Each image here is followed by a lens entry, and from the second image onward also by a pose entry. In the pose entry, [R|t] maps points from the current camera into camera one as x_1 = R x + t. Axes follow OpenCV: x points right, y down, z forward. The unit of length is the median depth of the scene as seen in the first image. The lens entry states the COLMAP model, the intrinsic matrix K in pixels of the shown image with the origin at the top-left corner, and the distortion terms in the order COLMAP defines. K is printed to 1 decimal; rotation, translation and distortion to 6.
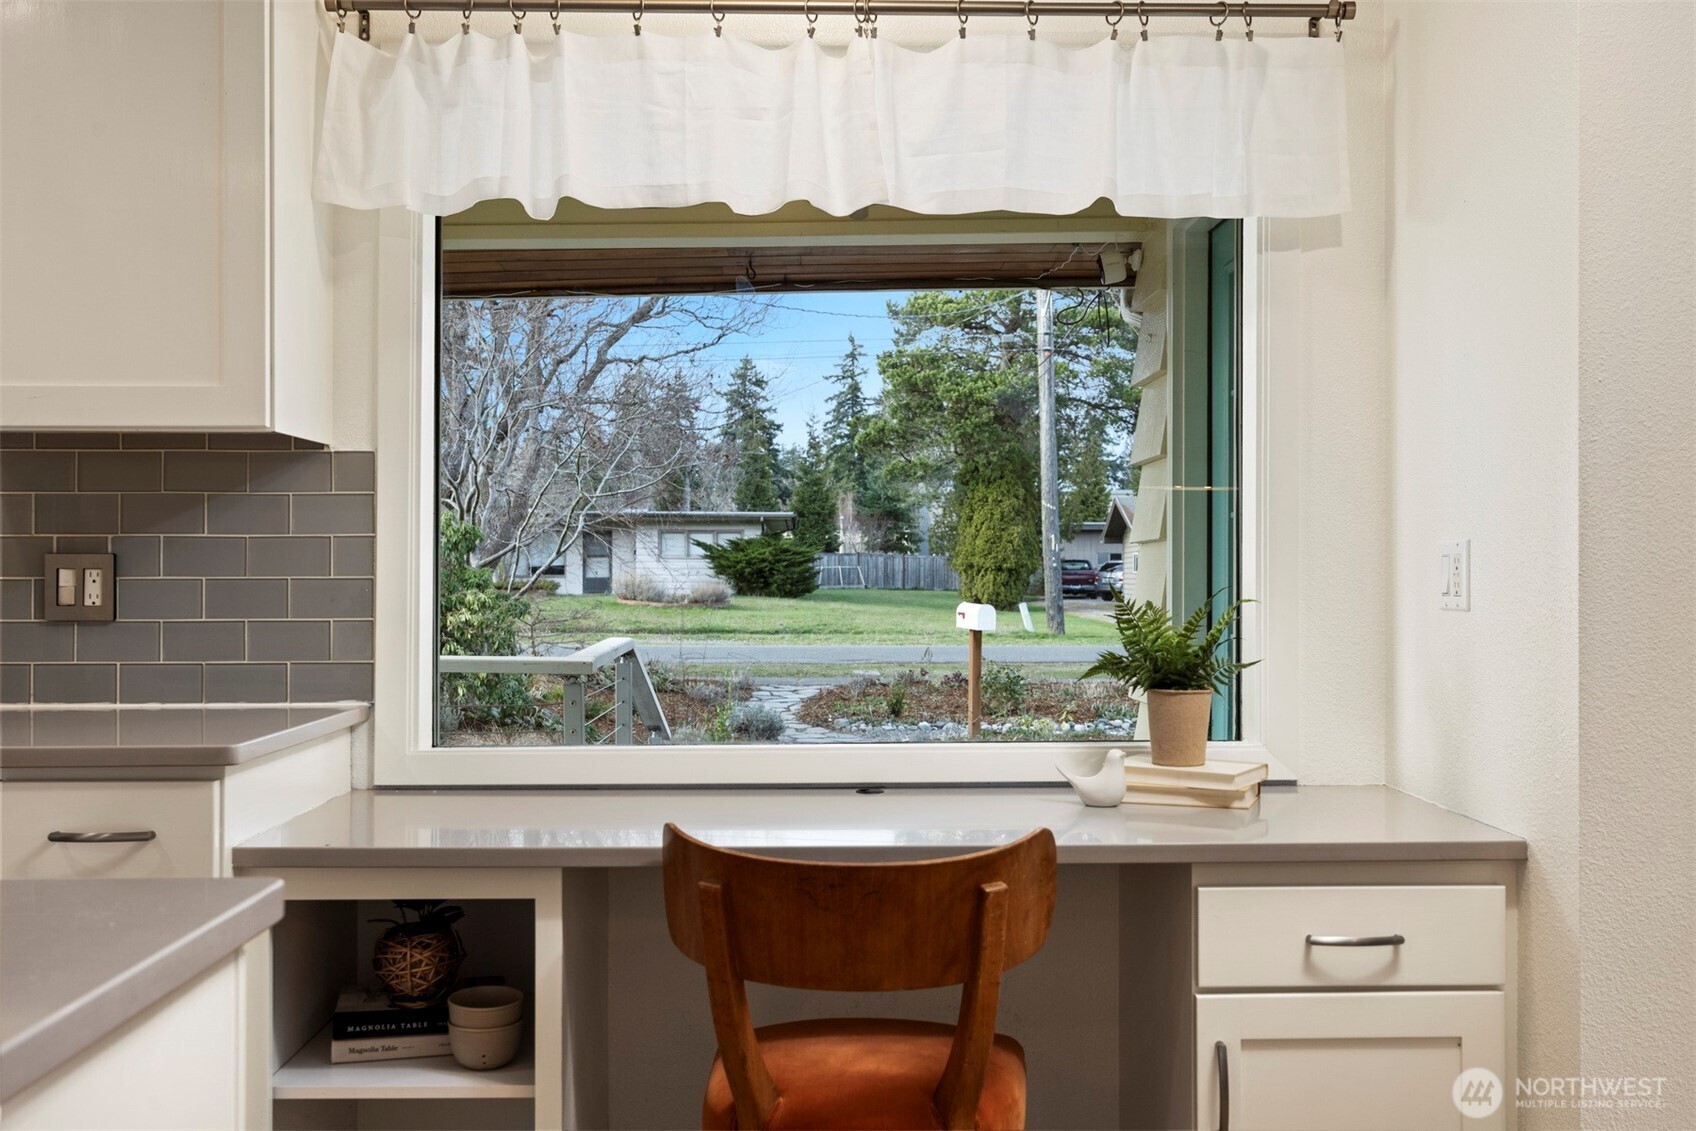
lens RADIAL K [[1592.7, 0, 848.0], [0, 1592.7, 565.5], [0, 0, 1]] dist [0.008312, -0.009344]
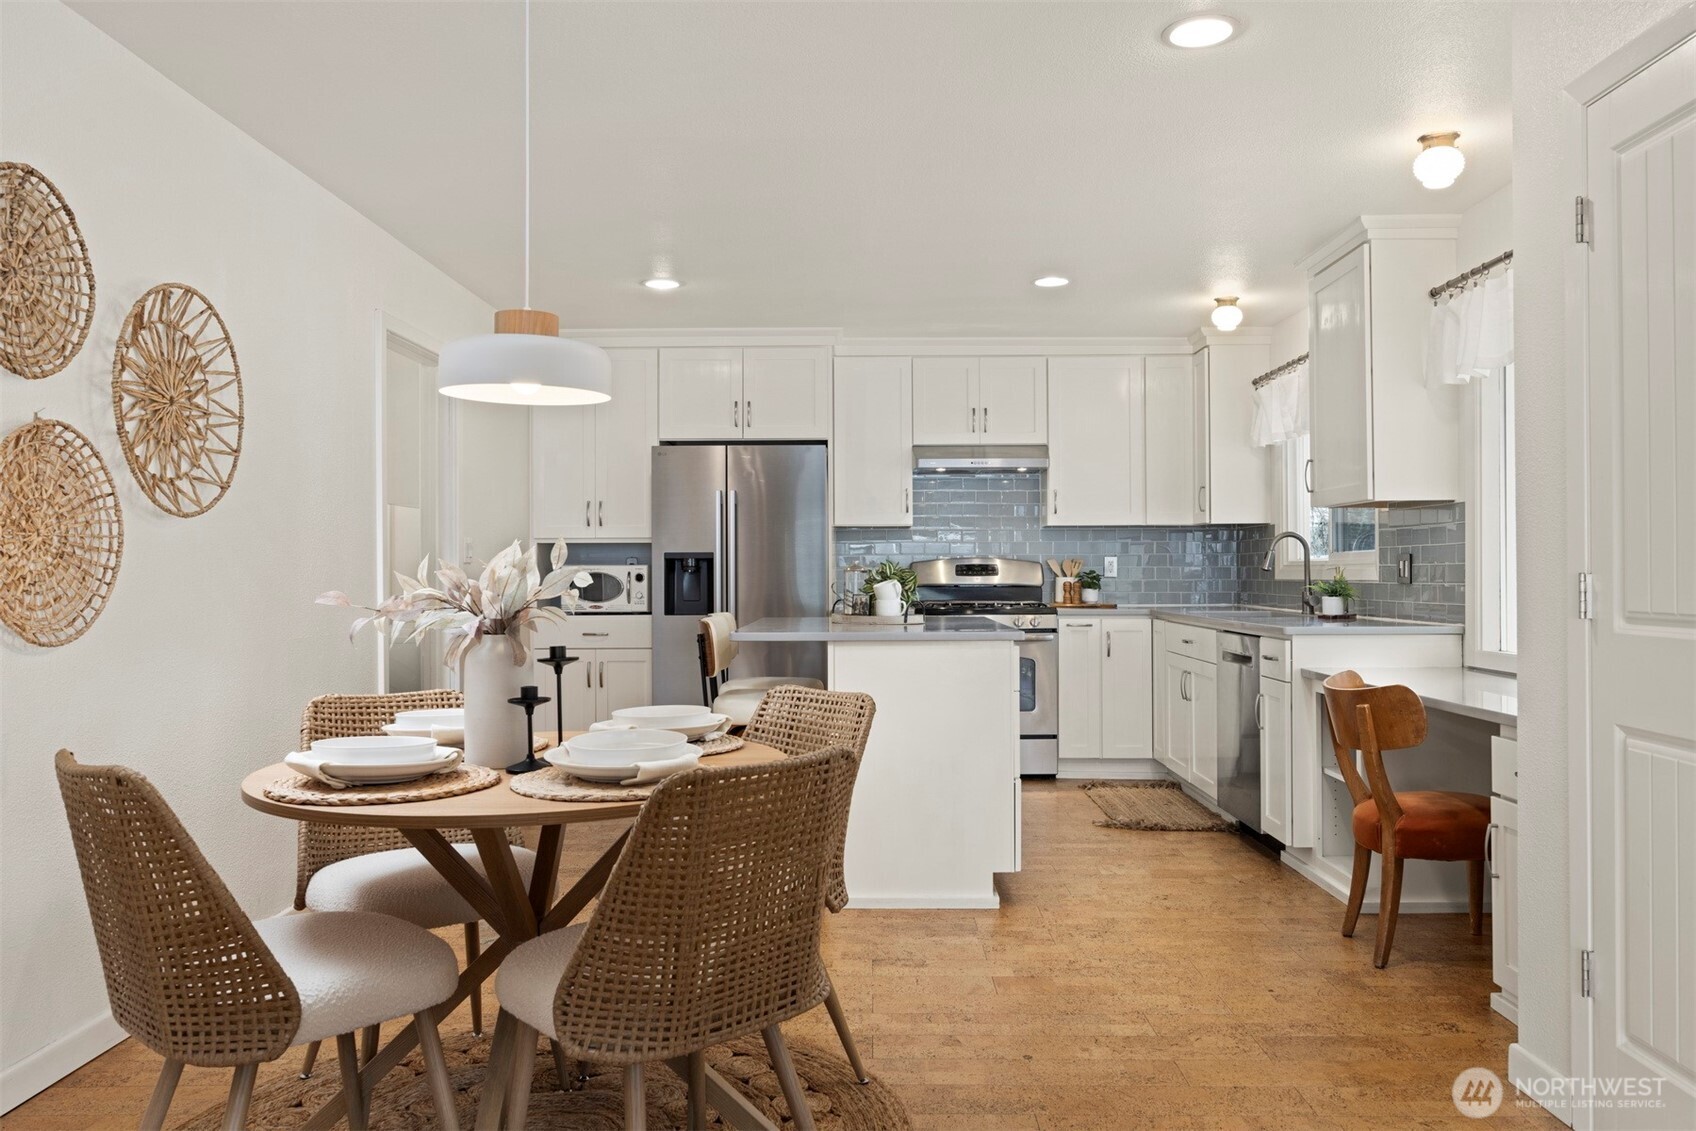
lens RADIAL K [[1254.4, 0, 853.6], [0, 1254.4, 563.4], [0, 0, 1]] dist [-0.009822, 0.000451]
pose [[-0.038619, -0.007406, -0.999227, 0.101384], [0.009504, 0.999925, -0.007778, 0.000920], [0.999209, -0.009797, -0.038545, 0.021367]]
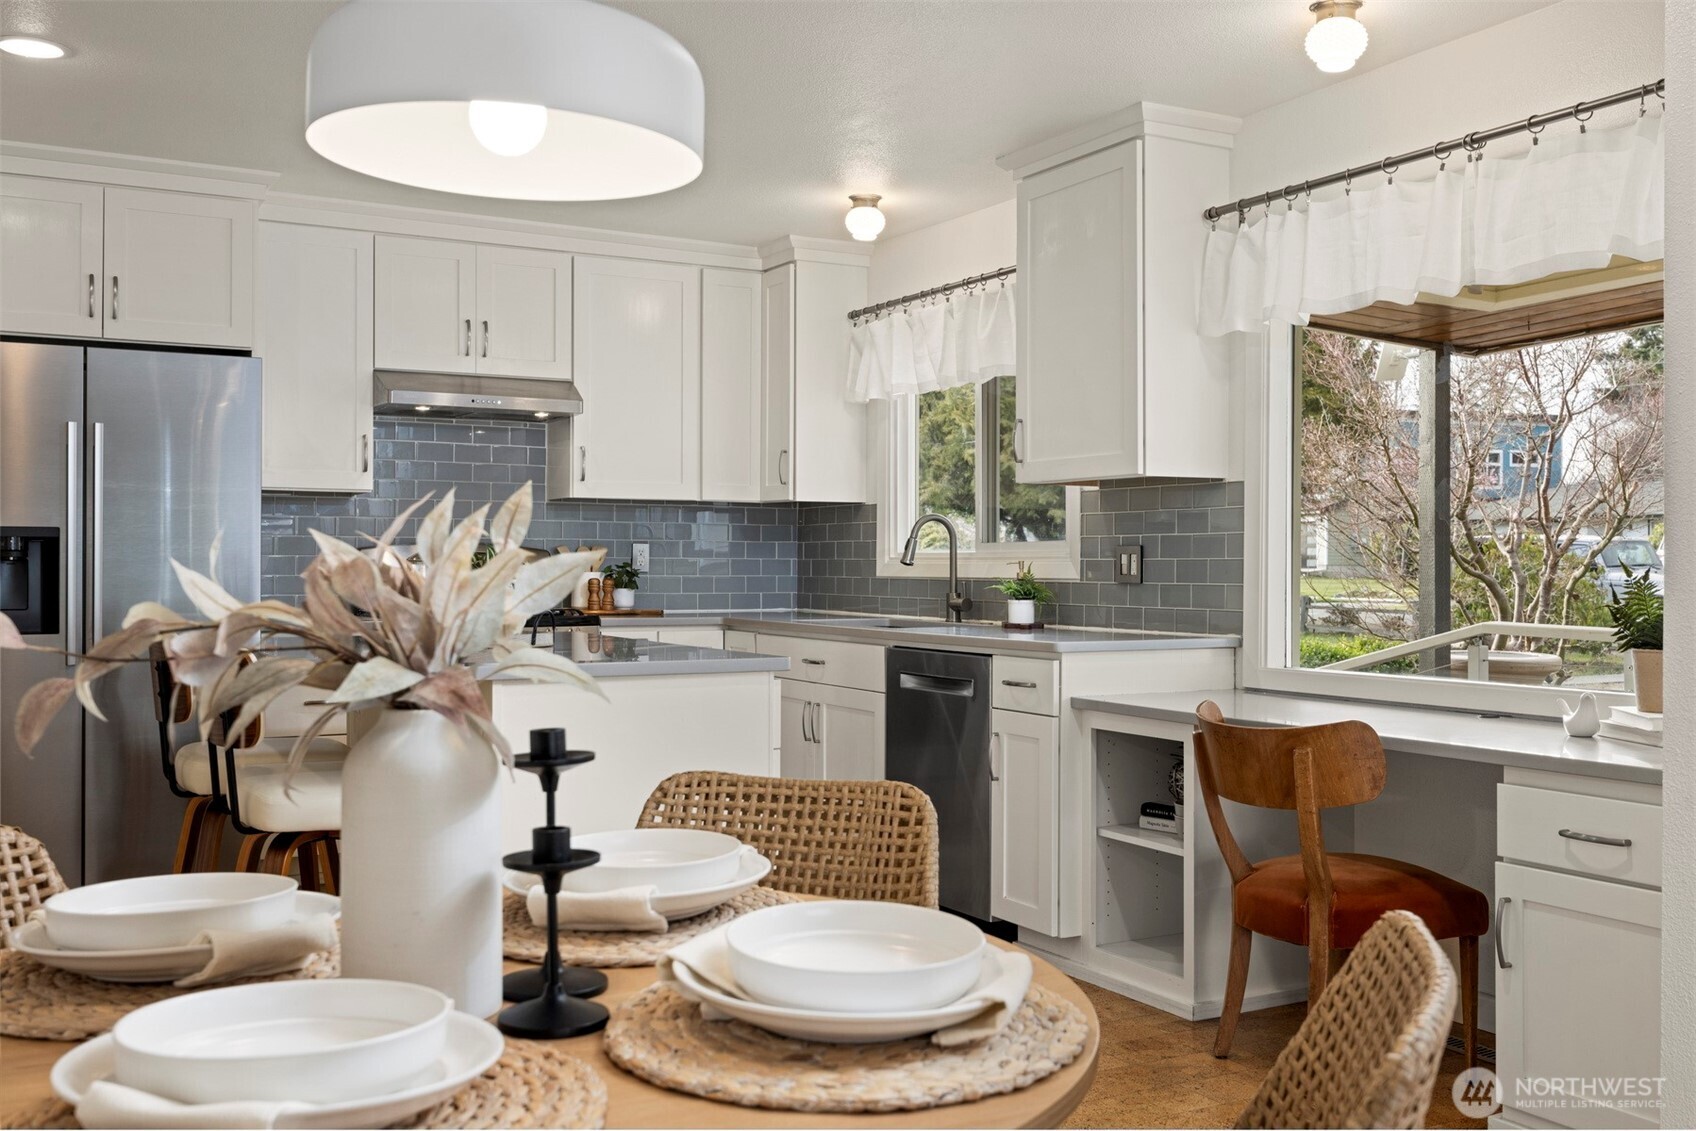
lens RADIAL K [[1592.7, 0, 848.0], [0, 1592.7, 565.5], [0, 0, 1]] dist [0.008312, -0.009344]
pose [[0.457820, 0.002158, -0.889042, 0.072936], [0.001482, 0.999994, 0.003190, 0.000657], [0.889044, -0.002778, 0.457814, -0.007483]]
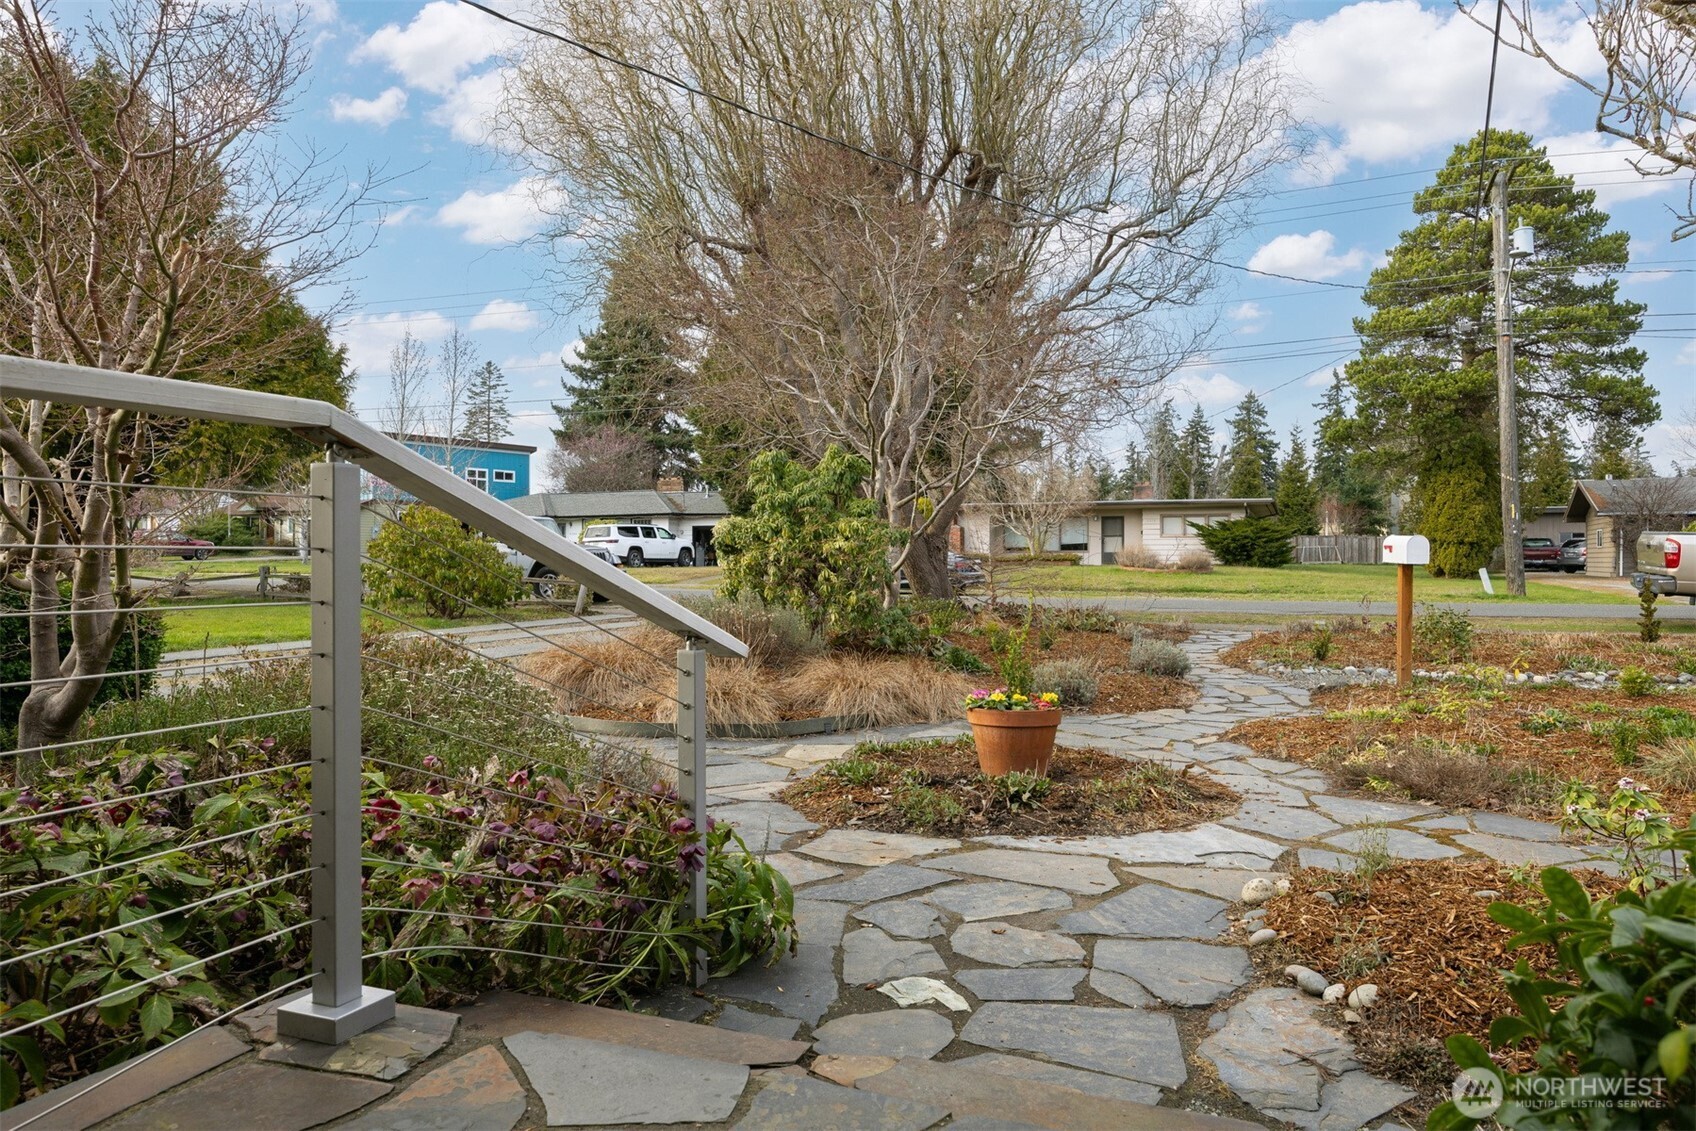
lens RADIAL K [[1120.2, 0, 858.3], [0, 1120.2, 551.7], [0, 0, 1]] dist [-0.004990, -0.000643]
pose [[0.919173, -0.004312, -0.393830, 0.017254], [0.003556, 0.999990, -0.002650, 0.012843], [0.393837, 0.001035, 0.919180, 0.114010]]
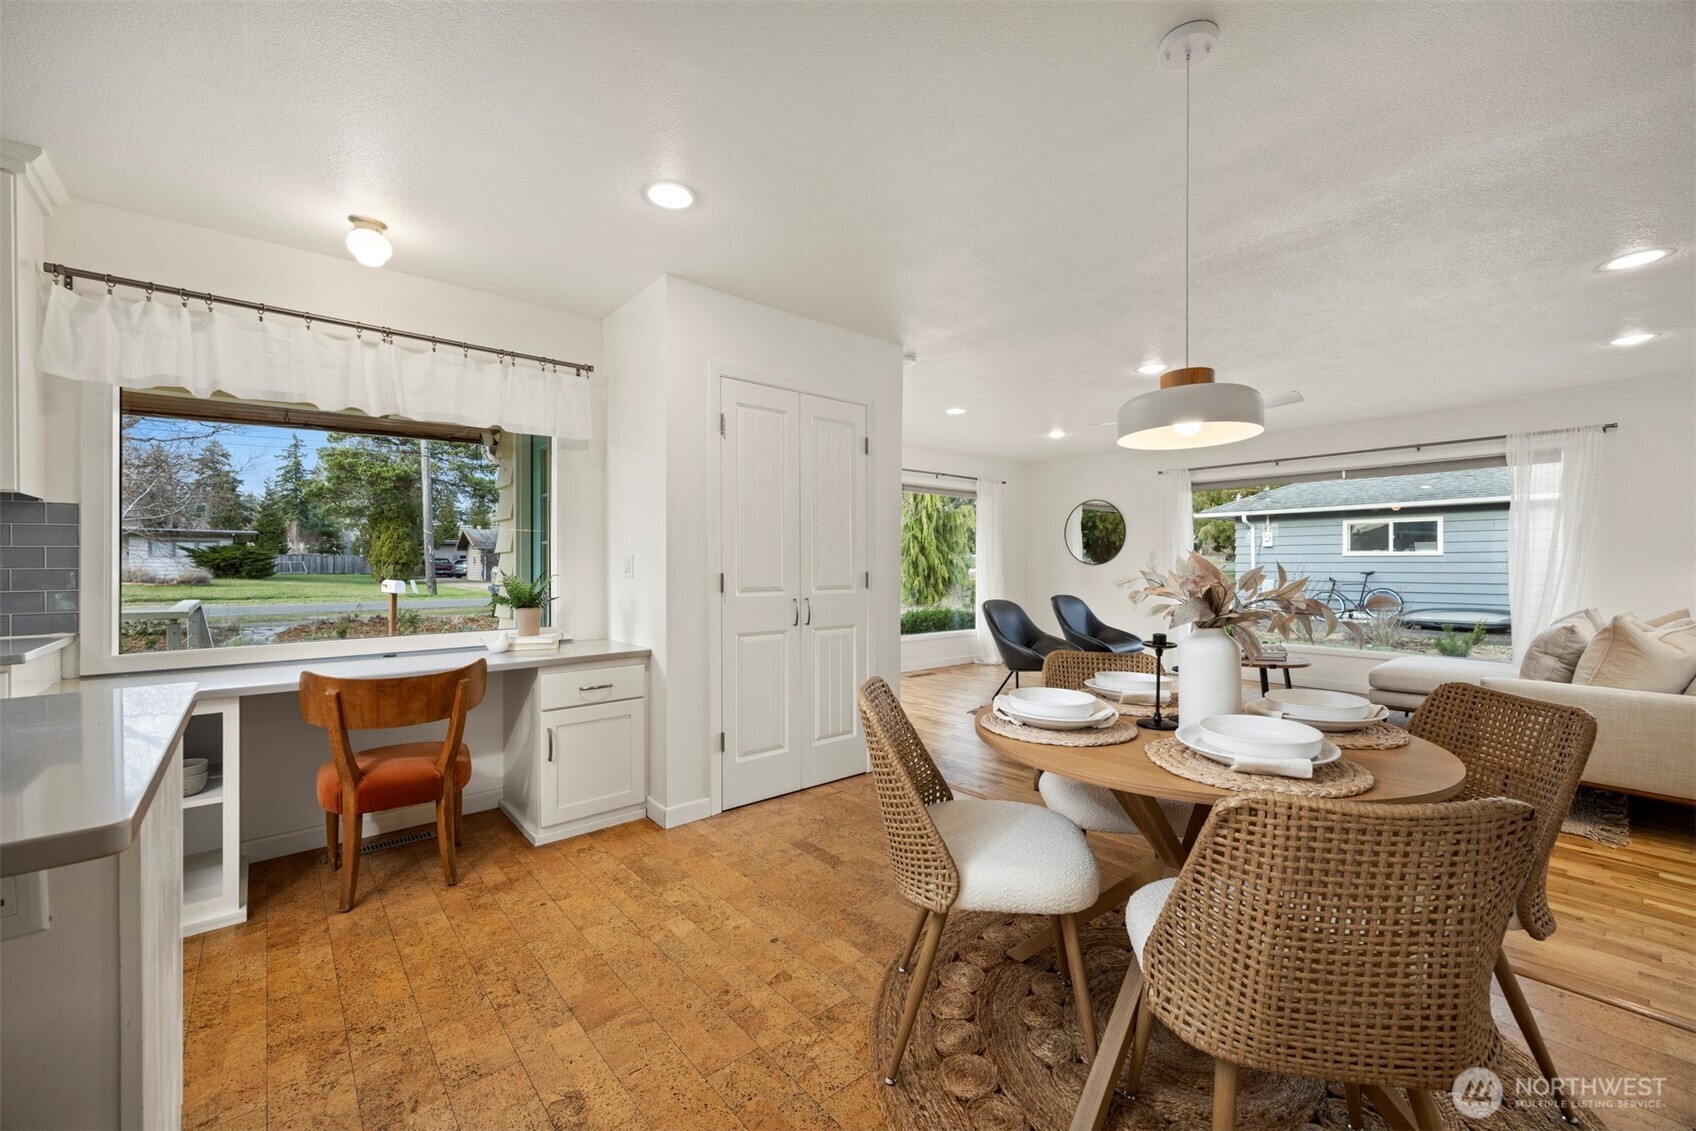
lens RADIAL K [[675.6, 0, 854.8], [0, 675.6, 566.9], [0, 0, 1]] dist [0.003209, -0.000055]
pose [[0.768844, -0.004438, 0.639421, -0.007565], [-0.000811, 0.999968, 0.007916, -0.000156], [-0.639436, -0.006604, 0.768816, -0.018078]]
